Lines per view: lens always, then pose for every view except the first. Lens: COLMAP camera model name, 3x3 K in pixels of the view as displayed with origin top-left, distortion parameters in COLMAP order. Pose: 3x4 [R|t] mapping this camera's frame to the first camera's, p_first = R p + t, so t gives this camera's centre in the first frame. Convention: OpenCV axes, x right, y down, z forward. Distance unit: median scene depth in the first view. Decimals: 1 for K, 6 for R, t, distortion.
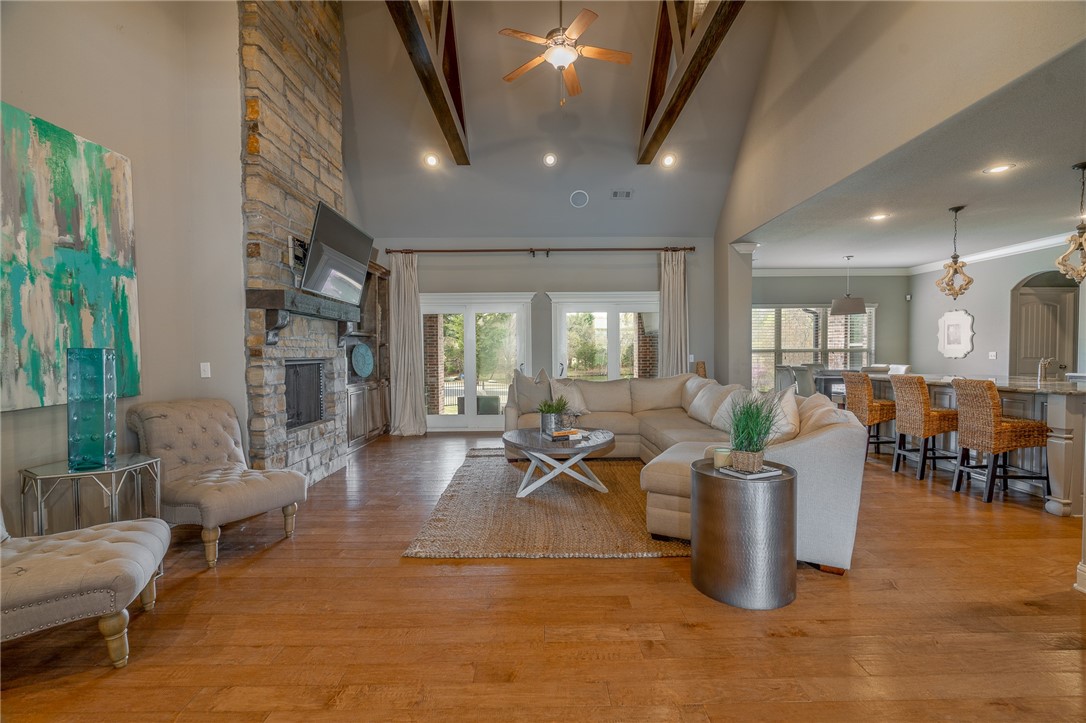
lens RADIAL K [[483.7, 0, 542.5], [0, 483.7, 368.6], [0, 0, 1]] dist [-0.003620, 0.001265]
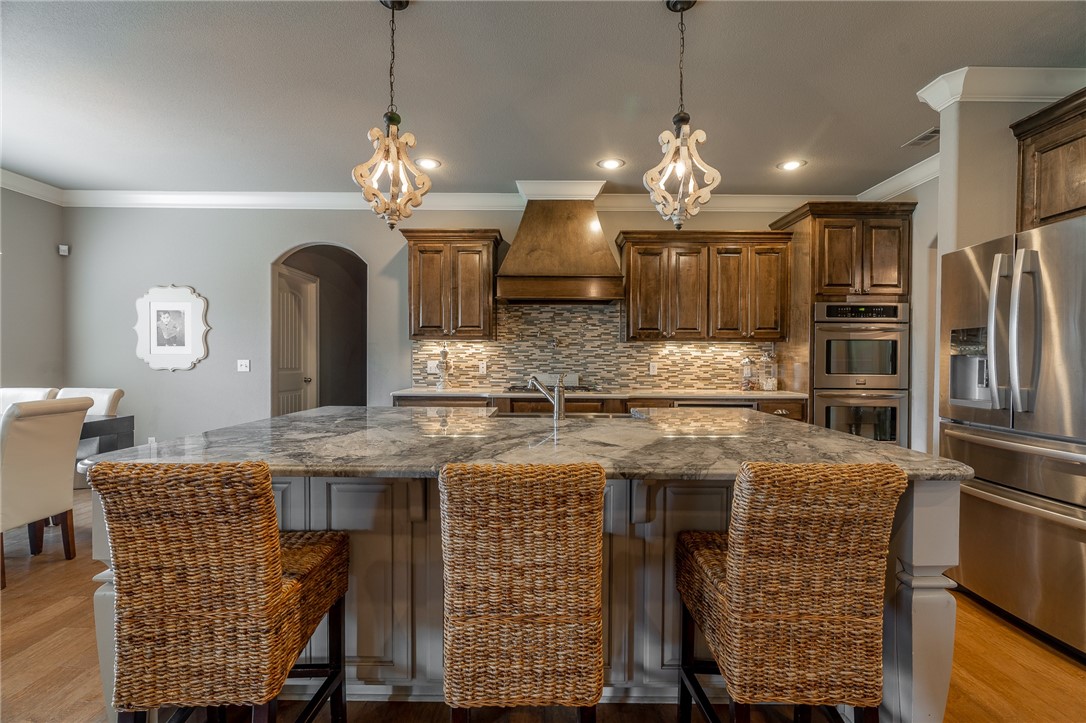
lens RADIAL K [[483.7, 0, 549.3], [0, 483.7, 364.4], [0, 0, 1]] dist [-0.003620, 0.001265]
pose [[-0.002713, -0.003420, 0.999990, 0.523612], [0.027980, 0.999602, 0.003495, -0.033372], [-0.999605, 0.027990, -0.002616, 1.021945]]
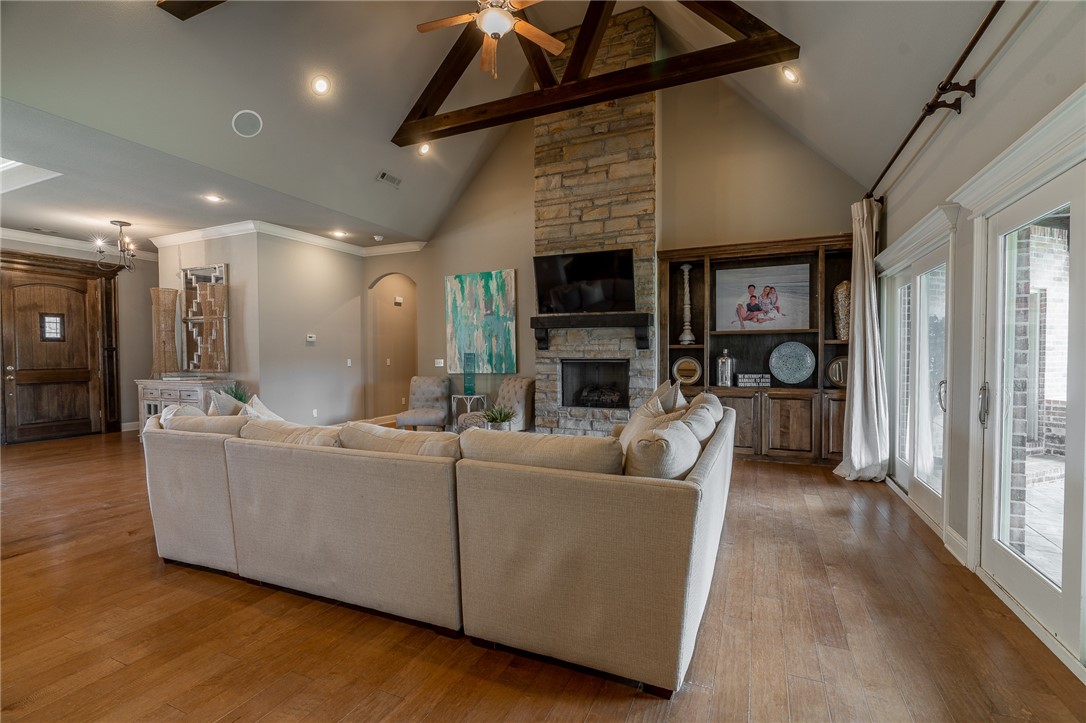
lens RADIAL K [[483.7, 0, 544.5], [0, 483.7, 365.2], [0, 0, 1]] dist [-0.003620, 0.001265]
pose [[-0.405187, 0.029176, -0.913768, 0.843978], [-0.022263, 0.998879, 0.041765, -0.057074], [0.913963, 0.037266, -0.404083, 1.476598]]
